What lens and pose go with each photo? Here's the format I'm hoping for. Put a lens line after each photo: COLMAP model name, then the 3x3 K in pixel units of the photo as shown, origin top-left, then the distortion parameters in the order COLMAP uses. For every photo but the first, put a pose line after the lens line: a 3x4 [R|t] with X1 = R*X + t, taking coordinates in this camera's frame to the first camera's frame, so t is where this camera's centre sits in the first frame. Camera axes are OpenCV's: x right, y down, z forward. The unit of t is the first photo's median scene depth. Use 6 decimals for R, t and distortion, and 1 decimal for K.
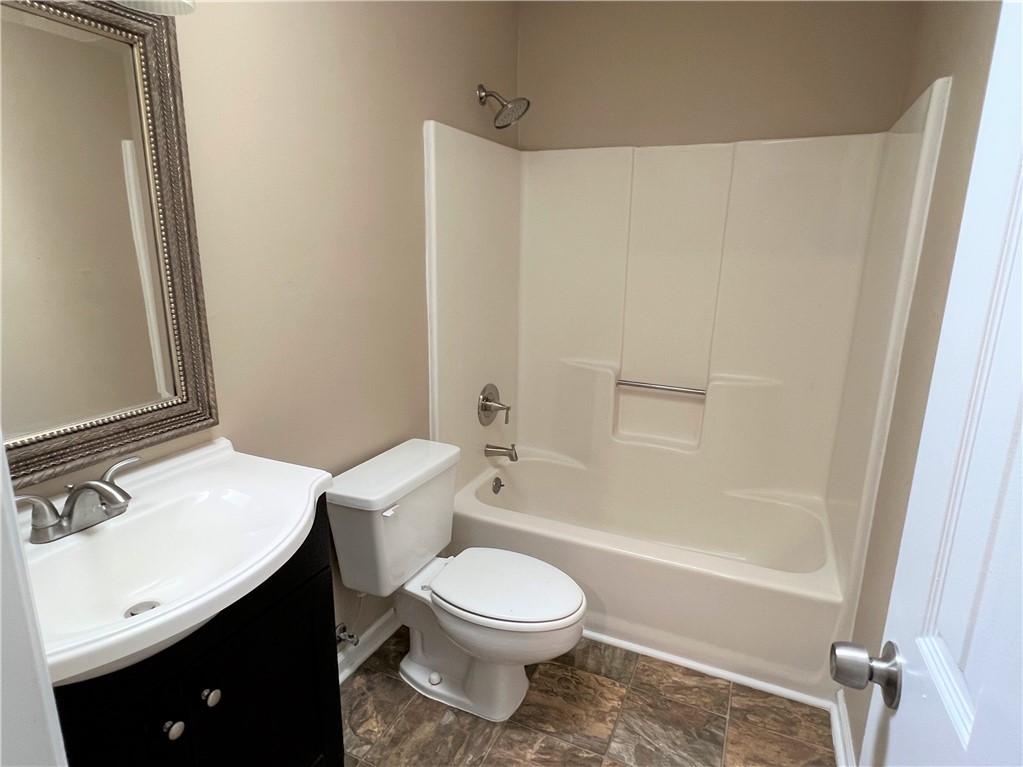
lens RADIAL K [[545.0, 0, 512.2], [0, 545.0, 380.1], [0, 0, 1]] dist [-0.007356, 0.002913]
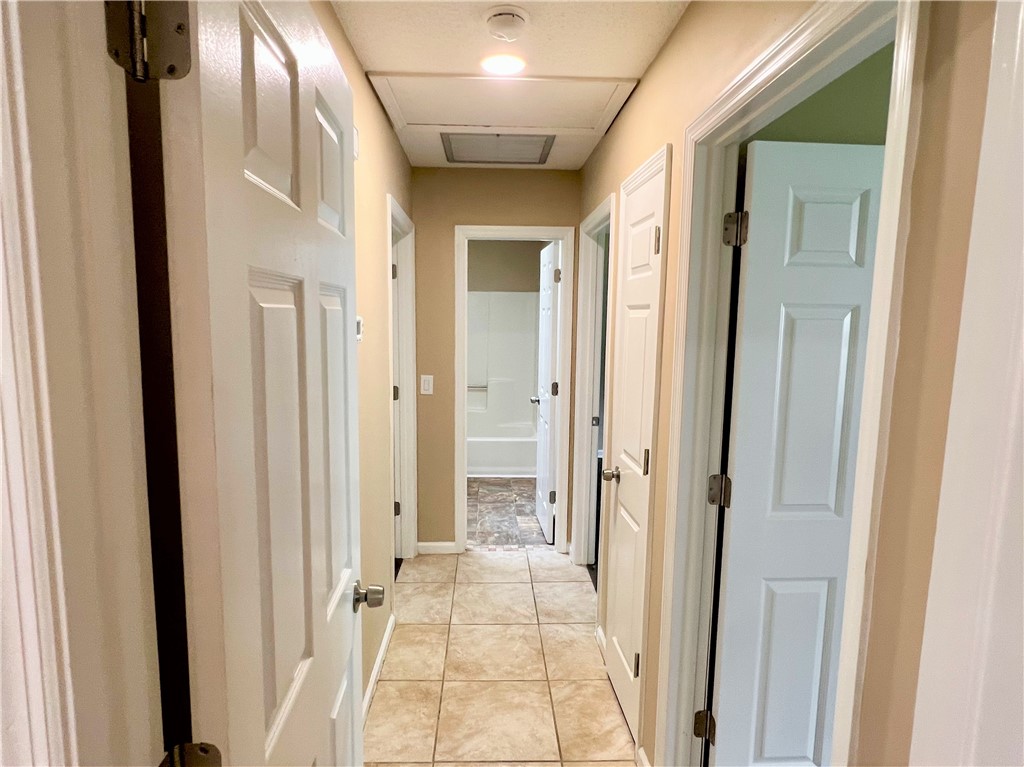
lens RADIAL K [[545.6, 0, 509.9], [0, 545.6, 384.9], [0, 0, 1]] dist [-0.007356, 0.002913]
pose [[0.887001, -0.049288, 0.459130, -0.931130], [0.102251, 0.990569, -0.091200, 0.336812], [-0.450305, 0.127841, 0.883675, -1.667269]]
